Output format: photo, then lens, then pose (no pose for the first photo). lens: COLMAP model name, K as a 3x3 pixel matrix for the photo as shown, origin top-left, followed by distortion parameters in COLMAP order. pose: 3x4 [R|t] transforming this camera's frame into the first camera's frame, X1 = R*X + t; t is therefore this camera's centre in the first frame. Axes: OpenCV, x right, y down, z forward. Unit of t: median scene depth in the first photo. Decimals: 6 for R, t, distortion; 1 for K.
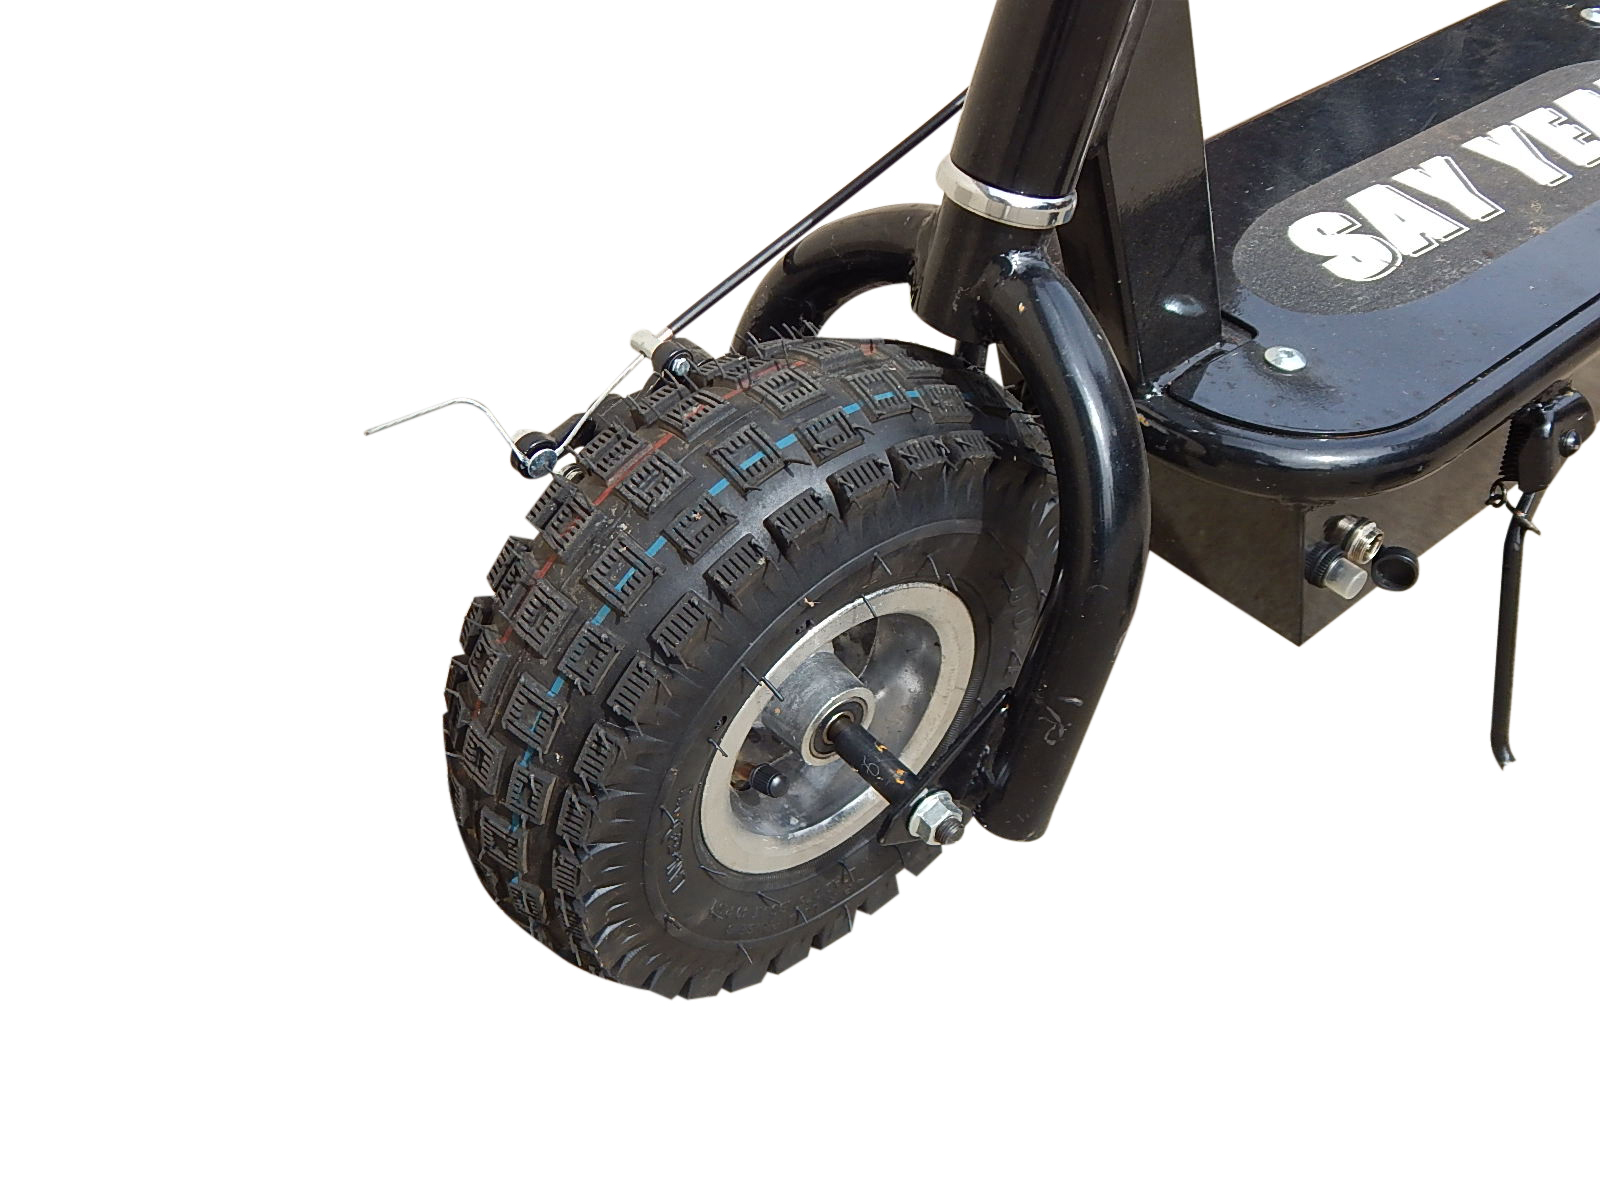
lens RADIAL K [[1805.8, 0, 800.0], [0, 1805.8, 600.0], [0, 0, 1]] dist [0.018443, -0.016719]
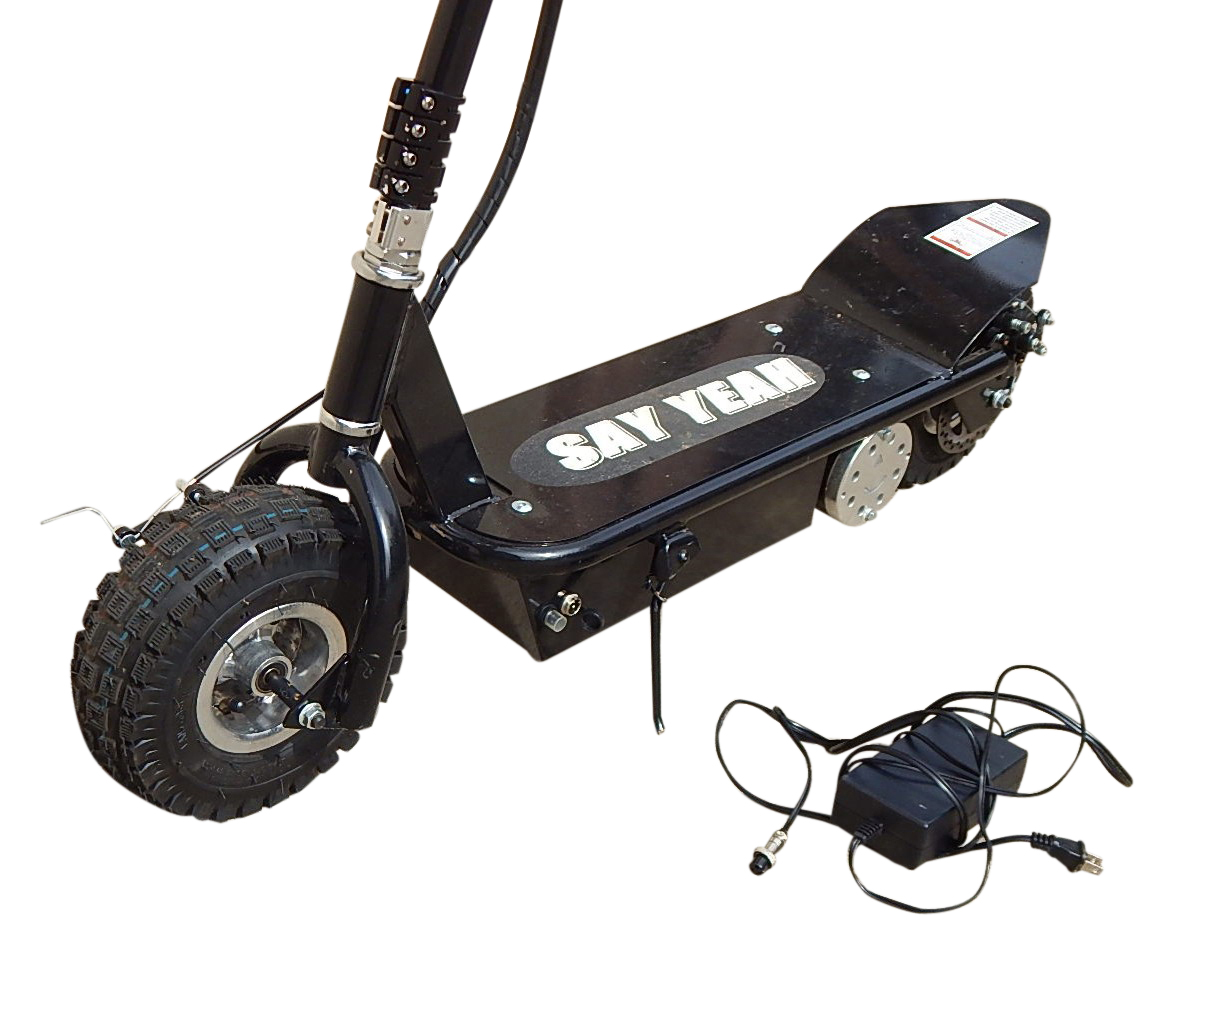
lens RADIAL K [[1810.0, 0, 608.4], [0, 1810.0, 550.8], [0, 0, 1]] dist [0.018250, -0.095951]
pose [[0.996816, 0.026590, 0.075166, 0.262725], [-0.015894, 0.990099, -0.139469, 0.226722], [-0.078131, 0.137830, 0.987370, -1.140488]]
